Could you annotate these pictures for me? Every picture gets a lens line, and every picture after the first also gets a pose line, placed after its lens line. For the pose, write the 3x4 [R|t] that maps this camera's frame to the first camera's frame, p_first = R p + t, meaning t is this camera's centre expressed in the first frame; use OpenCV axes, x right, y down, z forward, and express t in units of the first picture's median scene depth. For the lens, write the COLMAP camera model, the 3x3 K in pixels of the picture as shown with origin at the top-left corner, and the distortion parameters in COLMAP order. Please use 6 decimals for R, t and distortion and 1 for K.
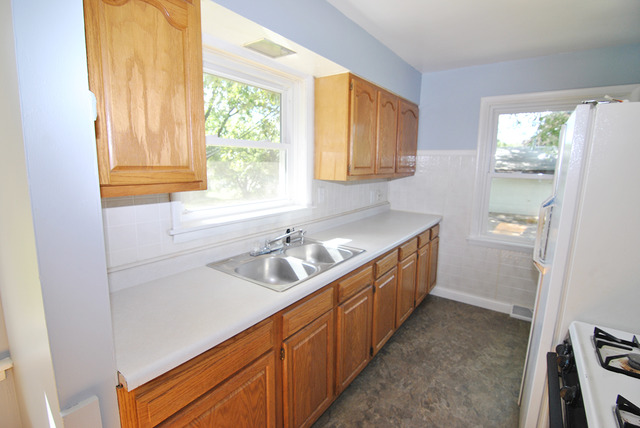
lens RADIAL K [[307.9, 0, 320.4], [0, 307.9, 215.4], [0, 0, 1]] dist [-0.015411, -0.000287]
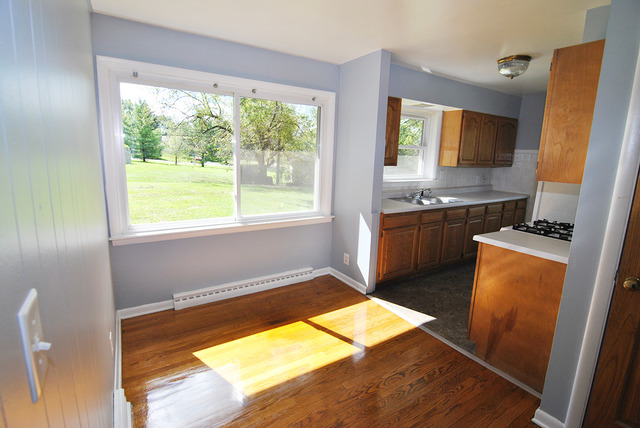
lens RADIAL K [[307.9, 0, 316.2], [0, 307.9, 210.7], [0, 0, 1]] dist [-0.015411, -0.000287]
pose [[0.924020, 0.082703, -0.373293, 0.013552], [-0.079340, 0.996549, 0.024393, 0.175070], [0.374022, 0.007078, 0.927393, -1.040266]]
